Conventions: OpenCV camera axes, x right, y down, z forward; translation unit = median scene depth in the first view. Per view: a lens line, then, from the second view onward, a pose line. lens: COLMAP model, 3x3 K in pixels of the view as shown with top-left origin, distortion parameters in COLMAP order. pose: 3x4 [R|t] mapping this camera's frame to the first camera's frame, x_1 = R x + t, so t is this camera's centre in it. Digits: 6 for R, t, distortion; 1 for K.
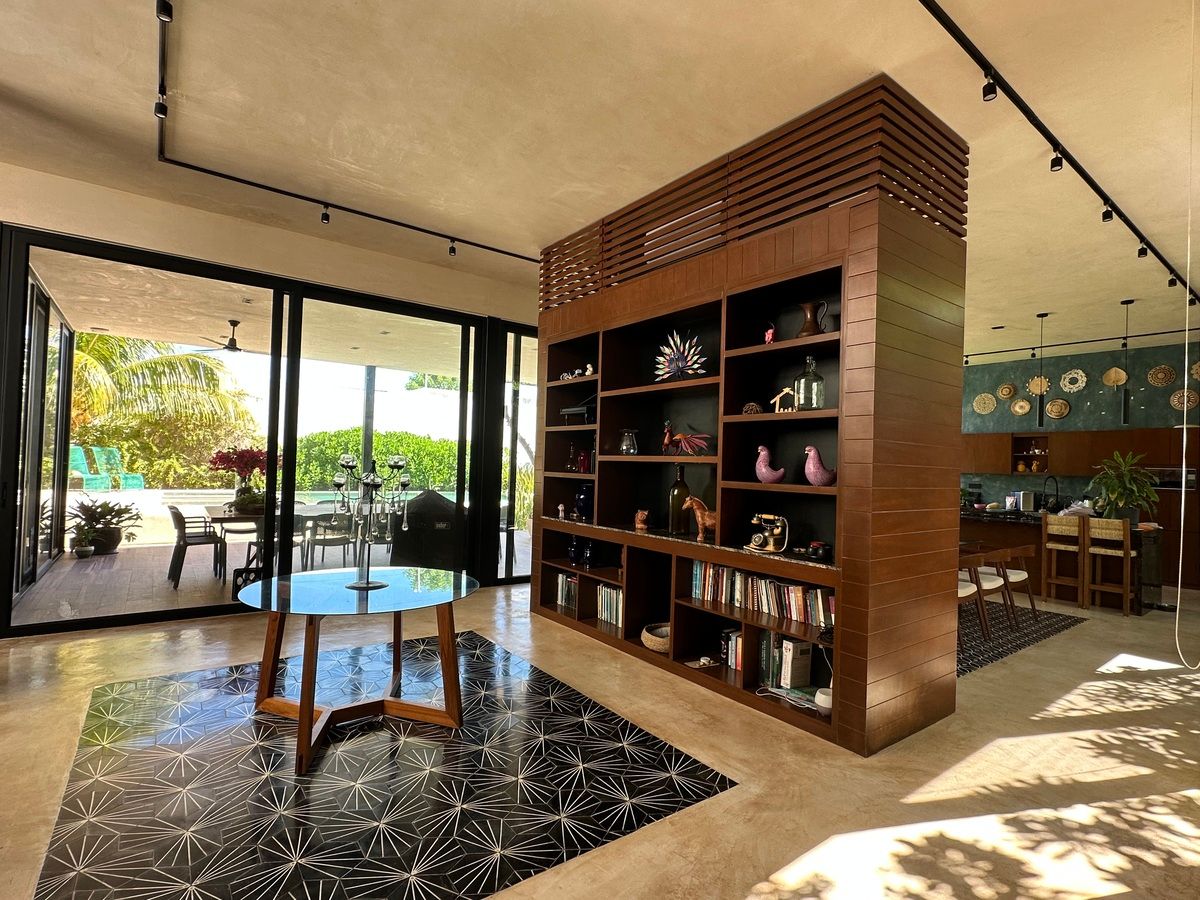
lens RADIAL K [[591.4, 0, 598.4], [0, 591.4, 452.5], [0, 0, 1]] dist [-0.004953, -0.000413]
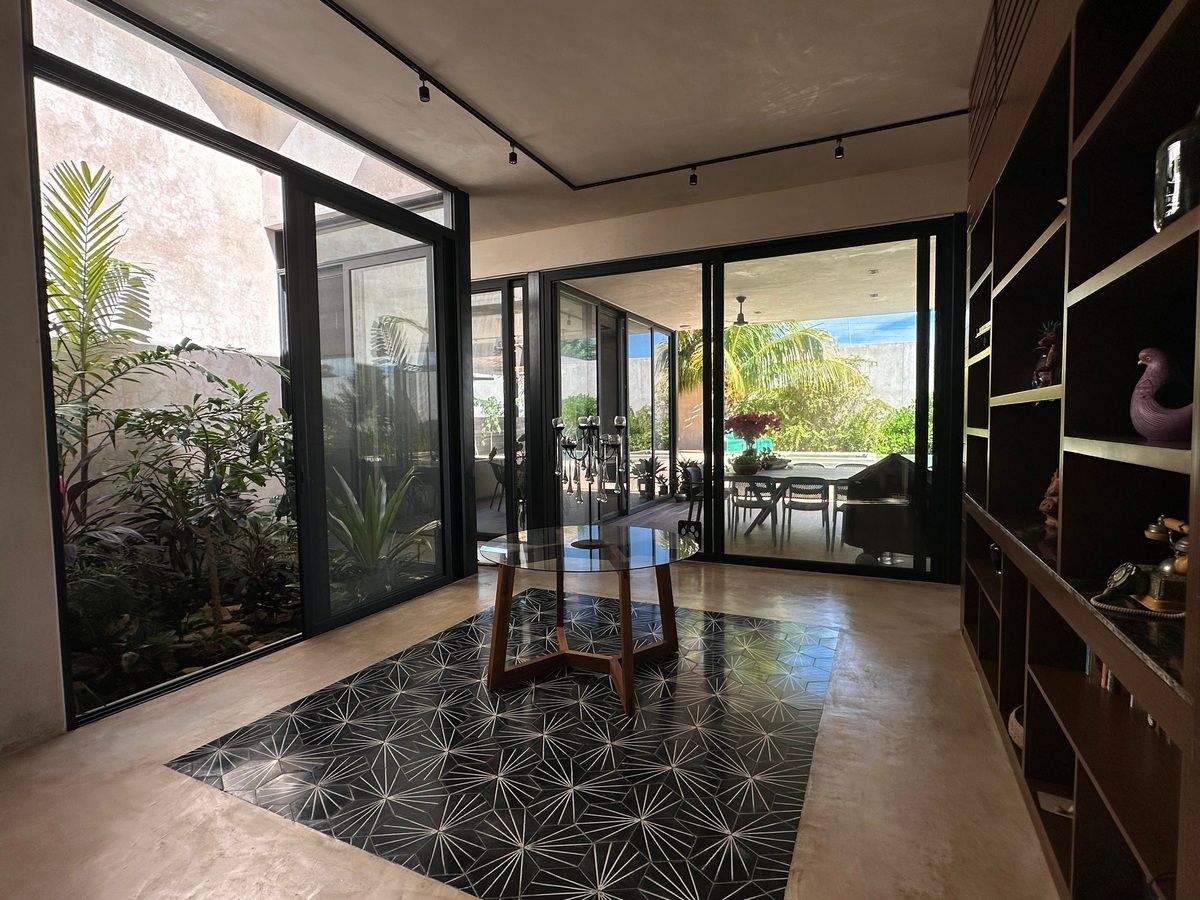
lens RADIAL K [[591.4, 0, 598.8], [0, 591.4, 452.7], [0, 0, 1]] dist [-0.004953, -0.000413]
pose [[0.462687, 0.008351, -0.886482, 0.243825], [0.046756, 0.998334, 0.033808, 0.015510], [0.885288, -0.057091, 0.461526, 0.255569]]
